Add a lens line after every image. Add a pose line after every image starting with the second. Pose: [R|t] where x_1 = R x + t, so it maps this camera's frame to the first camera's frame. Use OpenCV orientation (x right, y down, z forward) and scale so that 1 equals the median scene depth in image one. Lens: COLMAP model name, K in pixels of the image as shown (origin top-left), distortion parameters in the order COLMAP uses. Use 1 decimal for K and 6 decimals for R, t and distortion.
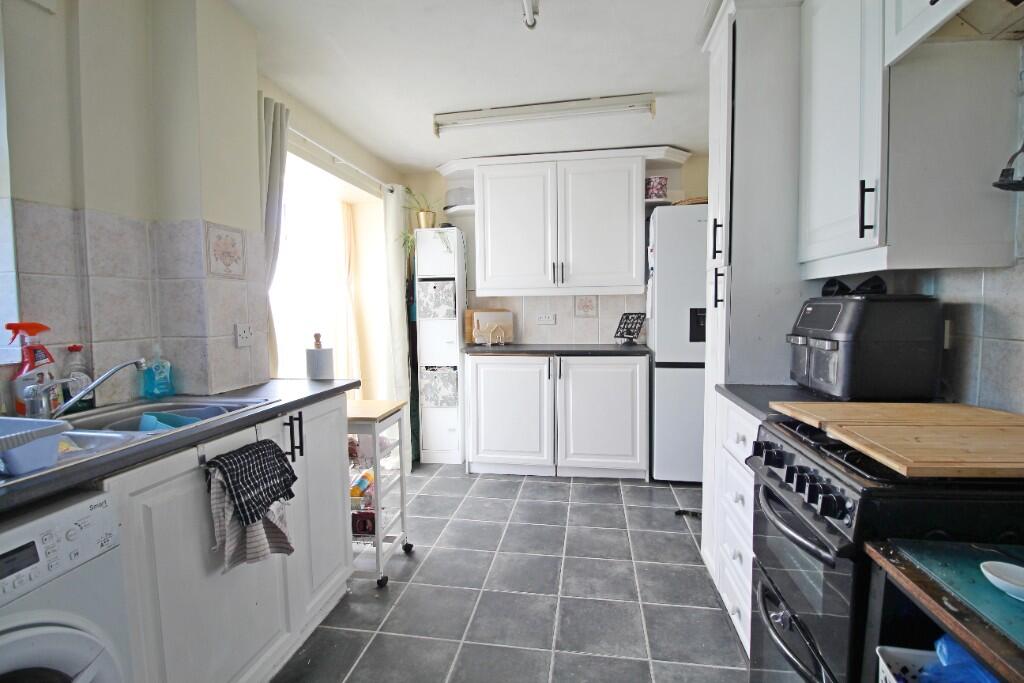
lens RADIAL K [[483.0, 0, 510.7], [0, 483.0, 337.7], [0, 0, 1]] dist [0.000188, 0.000002]
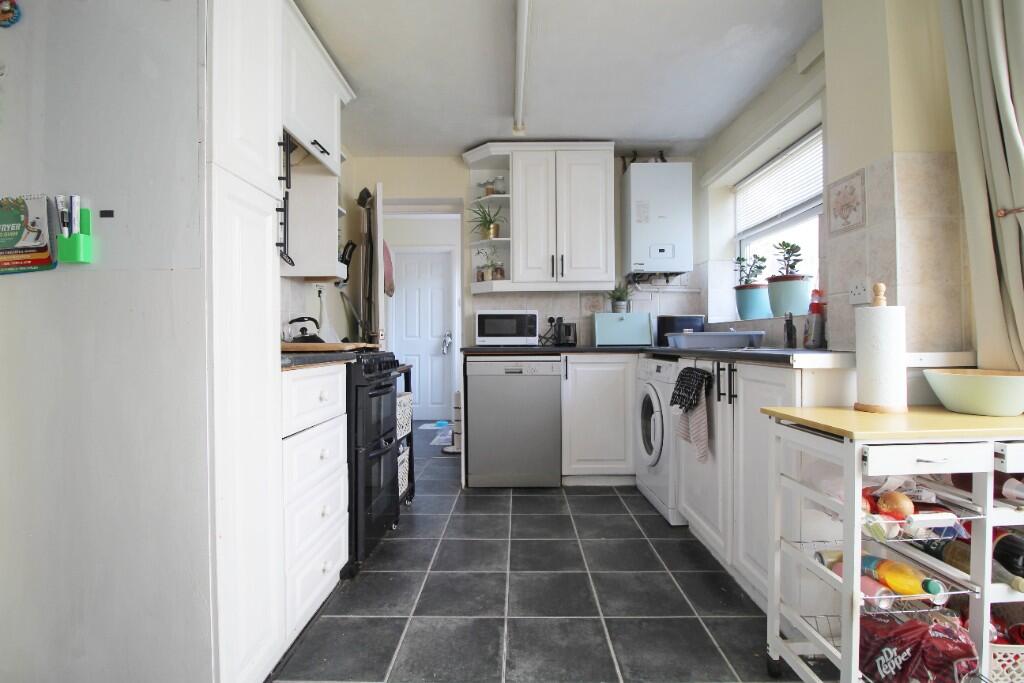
lens RADIAL K [[483.0, 0, 512.9], [0, 483.0, 340.6], [0, 0, 1]] dist [0.000188, 0.000002]
pose [[-0.988238, 0.015232, -0.152165, 0.205683], [0.005770, 0.998032, 0.062433, 0.026561], [0.152817, 0.060820, -0.986381, 1.848805]]
